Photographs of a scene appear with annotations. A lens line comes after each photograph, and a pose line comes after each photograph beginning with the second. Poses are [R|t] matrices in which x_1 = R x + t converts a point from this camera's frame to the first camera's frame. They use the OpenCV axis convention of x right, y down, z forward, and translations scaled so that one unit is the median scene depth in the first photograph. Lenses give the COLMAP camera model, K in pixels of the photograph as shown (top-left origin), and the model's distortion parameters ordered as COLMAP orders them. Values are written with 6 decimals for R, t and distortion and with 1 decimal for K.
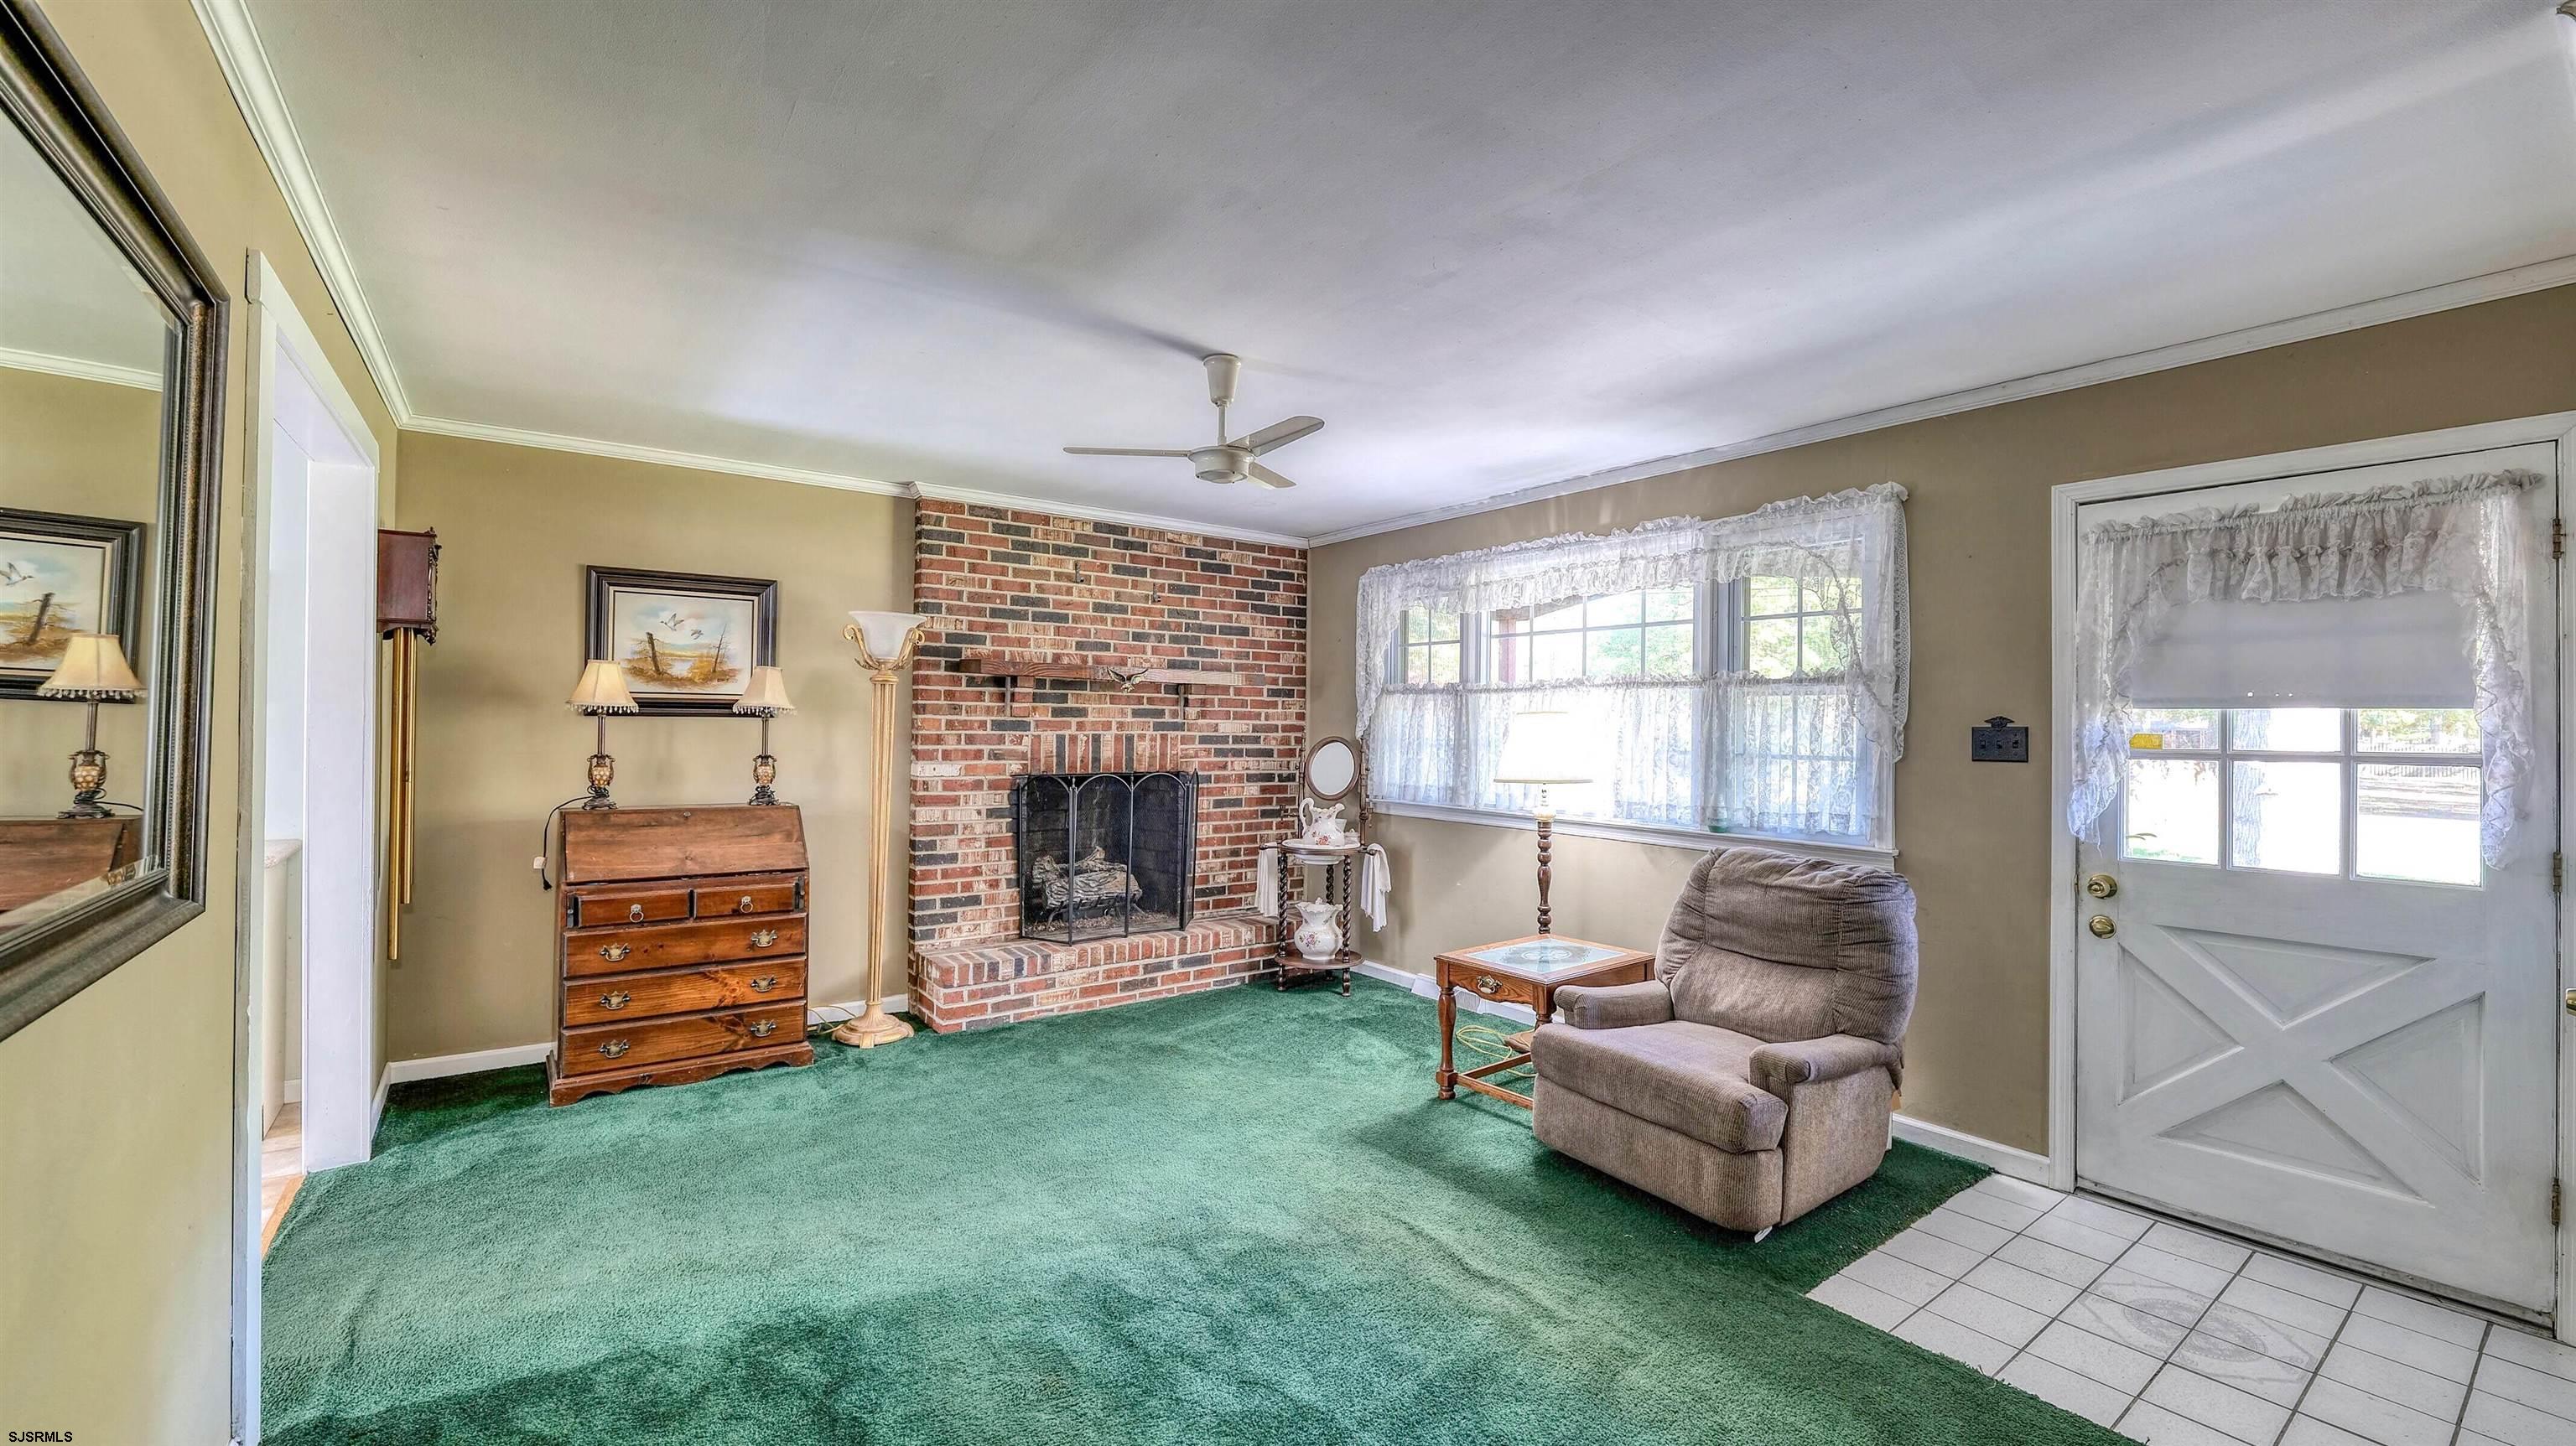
lens RADIAL K [[1055.3, 0, 1288.0], [0, 1055.3, 723.0], [0, 0, 1]] dist [0.000028, 0.000044]
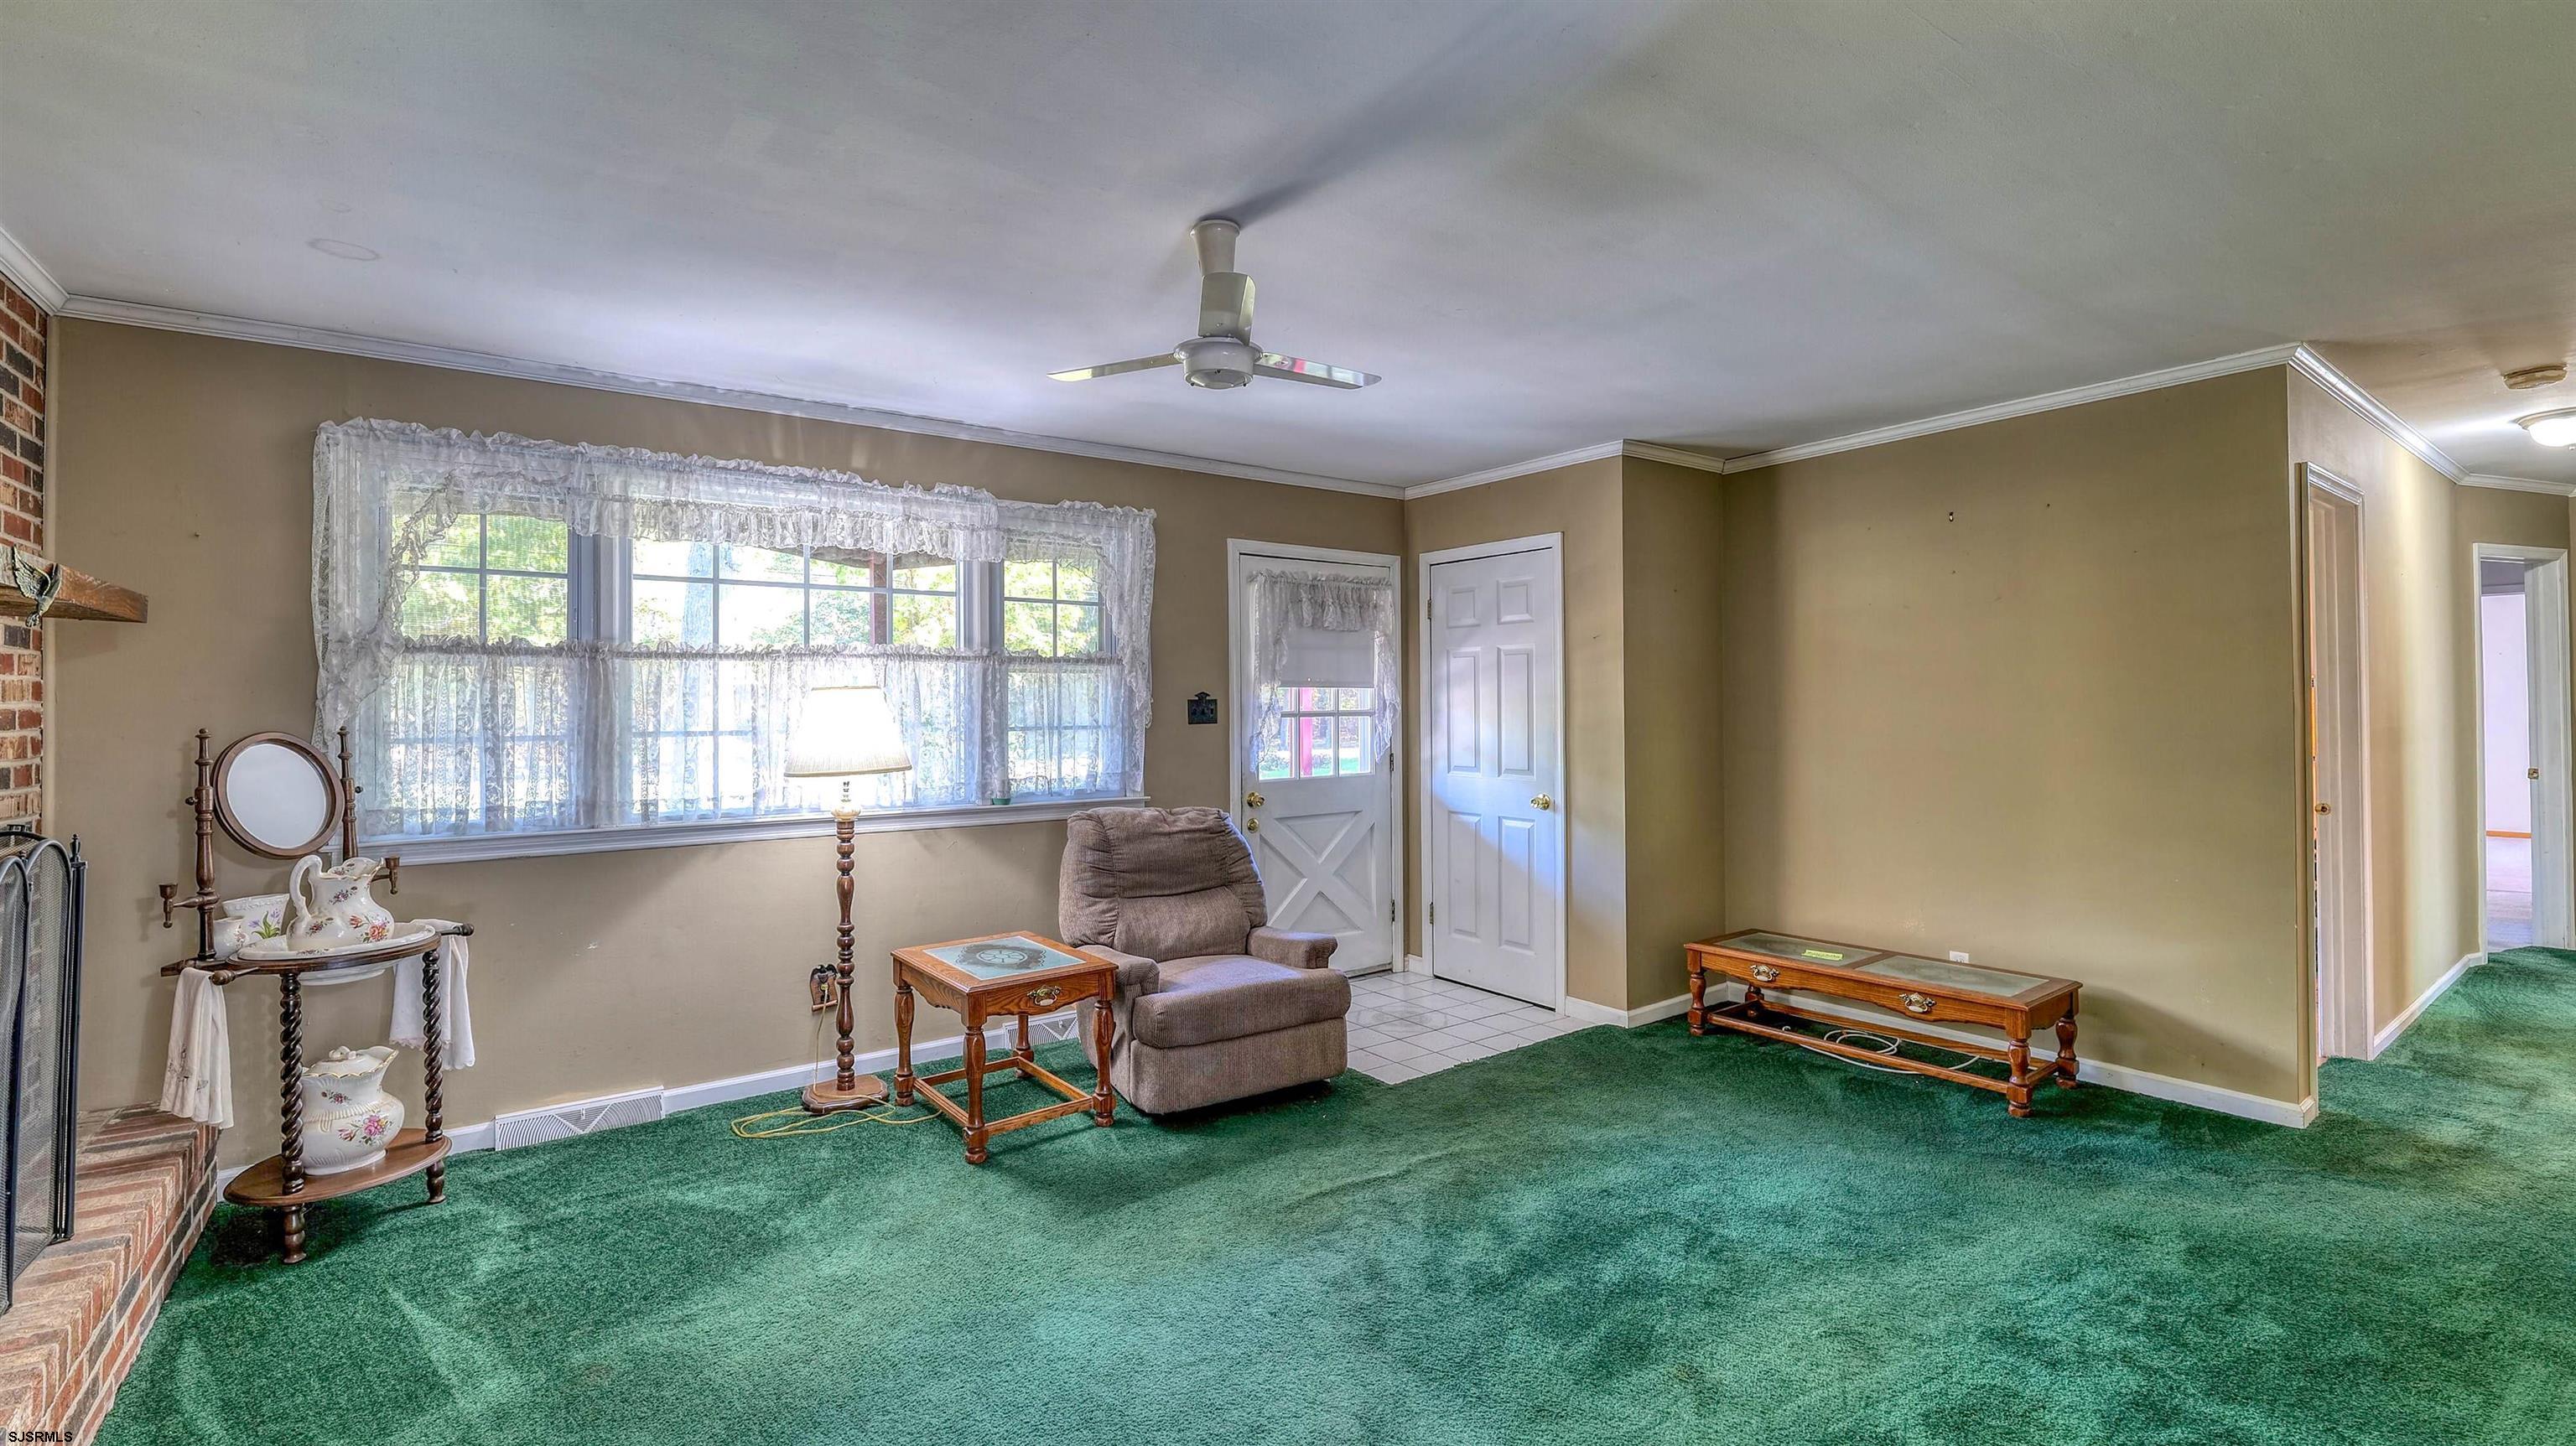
lens RADIAL K [[1105.7, 0, 1265.4], [0, 1105.7, 696.3], [0, 0, 1]] dist [-0.000232, 0.000029]
pose [[0.011010, -0.004535, 0.999929, -0.676788], [0.006268, 0.999970, 0.004466, -0.005147], [-0.999920, 0.006218, 0.011038, 0.742096]]
